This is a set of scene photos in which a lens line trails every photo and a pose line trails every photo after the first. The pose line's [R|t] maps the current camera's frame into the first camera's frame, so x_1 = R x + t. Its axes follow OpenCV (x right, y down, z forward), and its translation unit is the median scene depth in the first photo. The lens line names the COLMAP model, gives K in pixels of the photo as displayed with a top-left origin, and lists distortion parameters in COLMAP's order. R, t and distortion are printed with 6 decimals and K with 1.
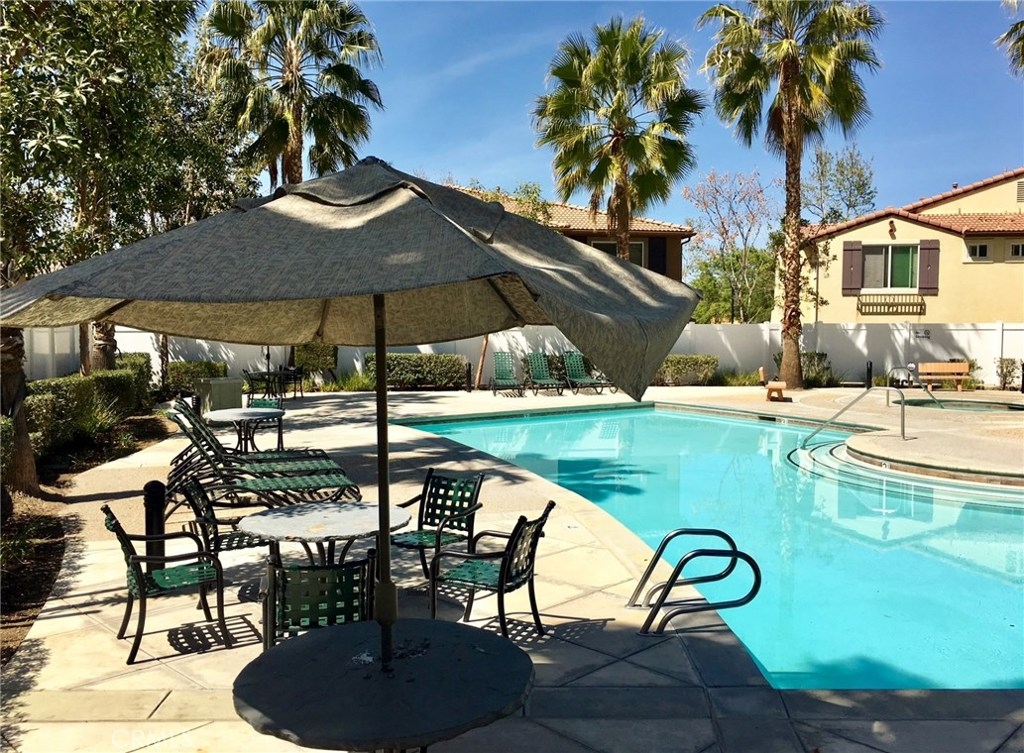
lens RADIAL K [[880.9, 0, 510.3], [0, 880.9, 372.2], [0, 0, 1]] dist [0.067556, -0.078927]
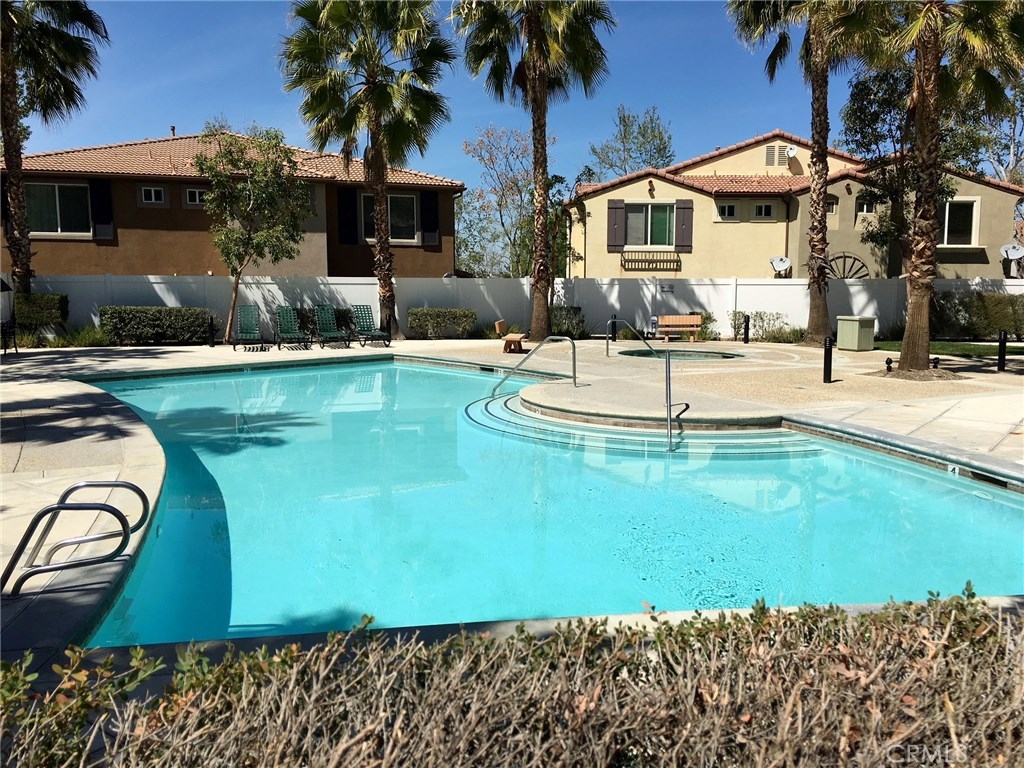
lens RADIAL K [[865.9, 0, 509.0], [0, 865.9, 368.4], [0, 0, 1]] dist [0.082441, -0.120160]
pose [[0.987125, -0.011581, 0.159531, 0.113331], [0.004552, 0.999006, 0.044352, 0.005225], [-0.159886, -0.043055, 0.986196, 0.009325]]
